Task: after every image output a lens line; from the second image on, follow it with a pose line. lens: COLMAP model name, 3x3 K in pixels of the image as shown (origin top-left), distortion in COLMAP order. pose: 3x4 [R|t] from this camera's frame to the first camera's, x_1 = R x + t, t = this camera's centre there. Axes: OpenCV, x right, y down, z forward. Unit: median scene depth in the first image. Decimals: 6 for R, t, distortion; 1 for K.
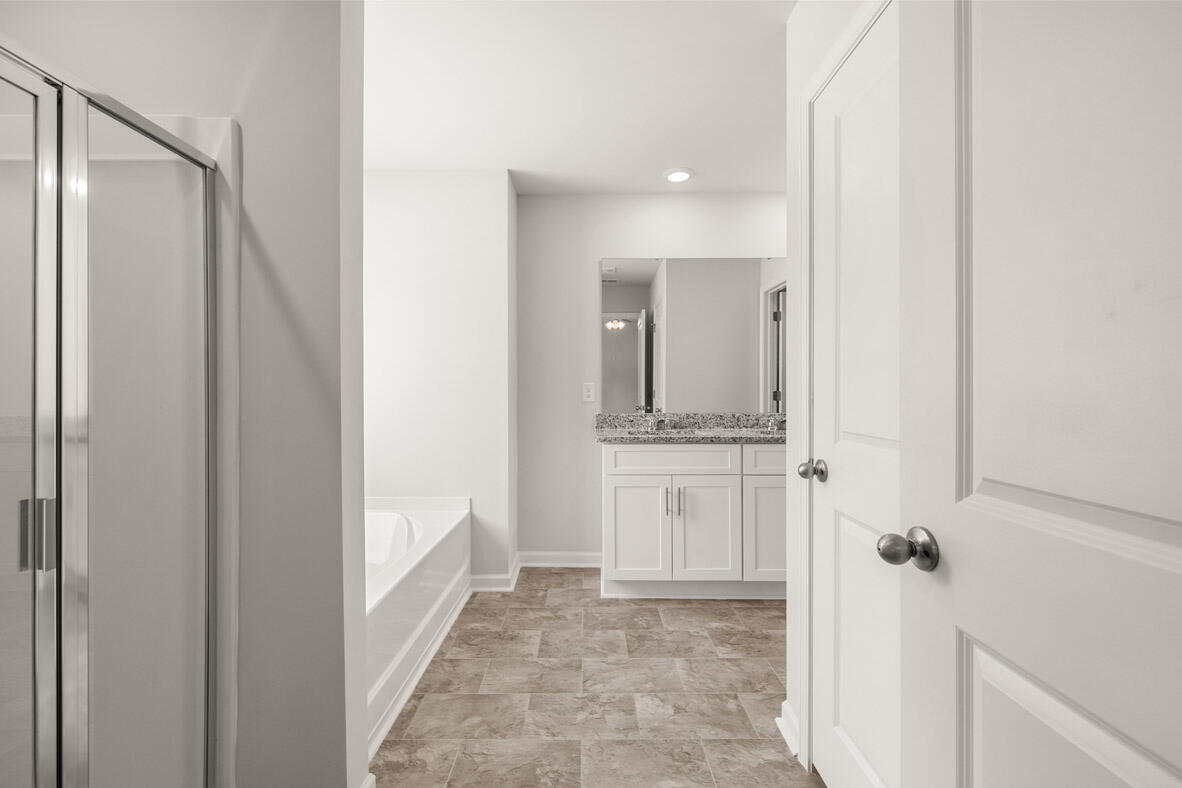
lens RADIAL K [[497.0, 0, 593.1], [0, 497.0, 390.2], [0, 0, 1]] dist [-0.001424, 0.000127]
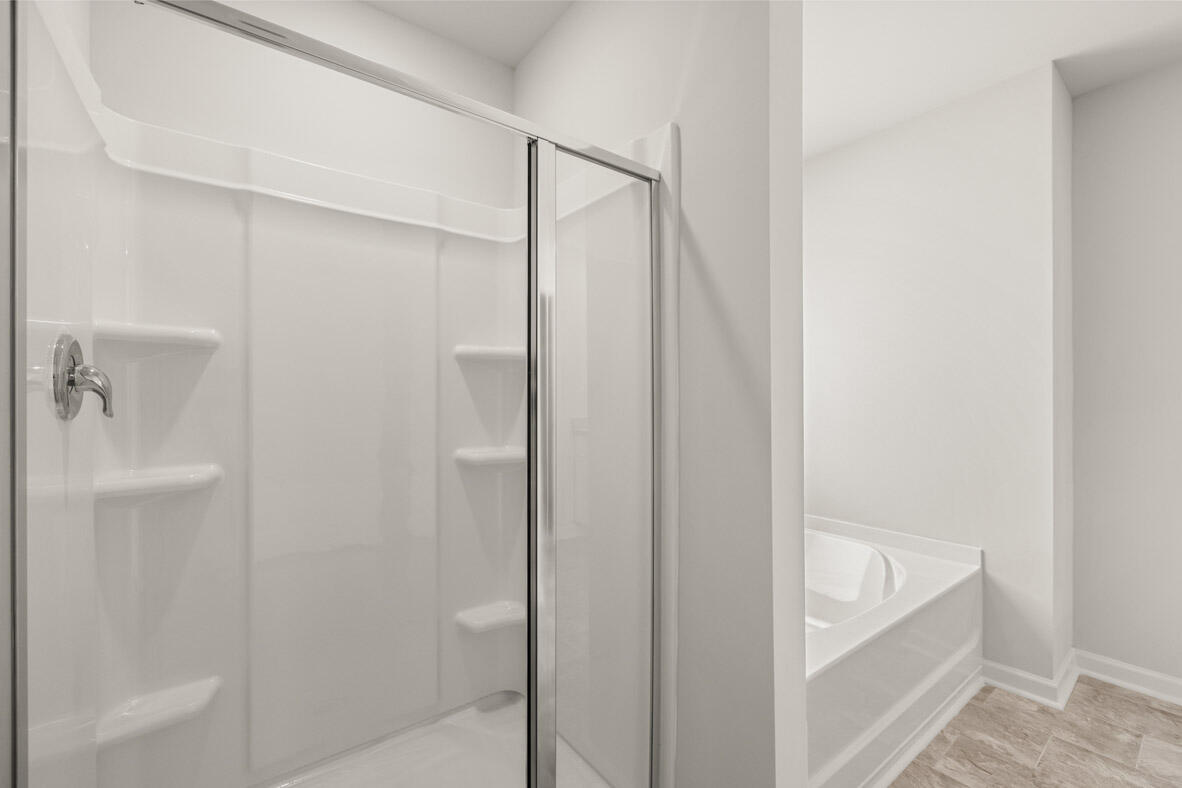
lens RADIAL K [[497.0, 0, 602.6], [0, 497.0, 402.1], [0, 0, 1]] dist [-0.001424, 0.000127]
pose [[0.608695, -0.001394, -0.793403, -0.014411], [0.002636, 0.999996, 0.000265, 0.003990], [0.793400, -0.002252, 0.608697, 0.148870]]
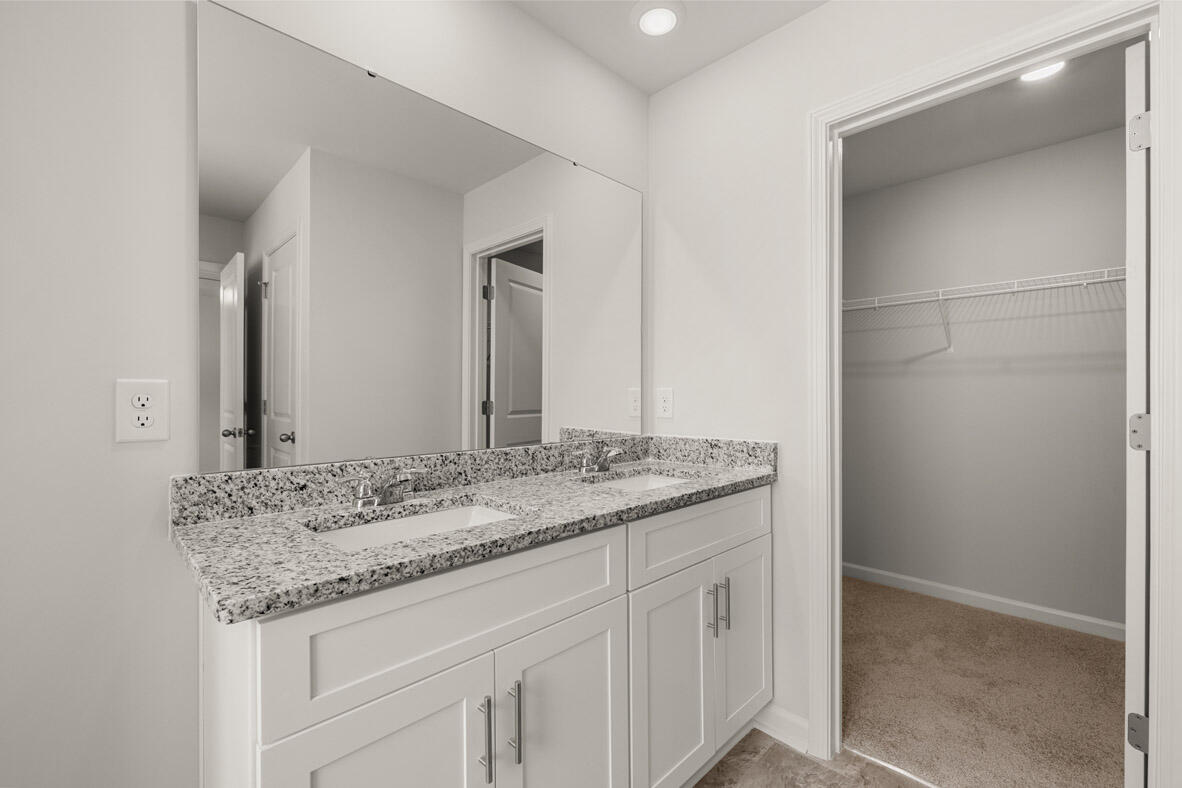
lens RADIAL K [[497.0, 0, 584.7], [0, 497.0, 395.9], [0, 0, 1]] dist [-0.001424, 0.000127]
pose [[0.704887, 0.000914, 0.709319, -0.041582], [0.003446, 0.999983, -0.004712, -0.002771], [-0.709311, 0.005766, 0.704872, 0.718123]]
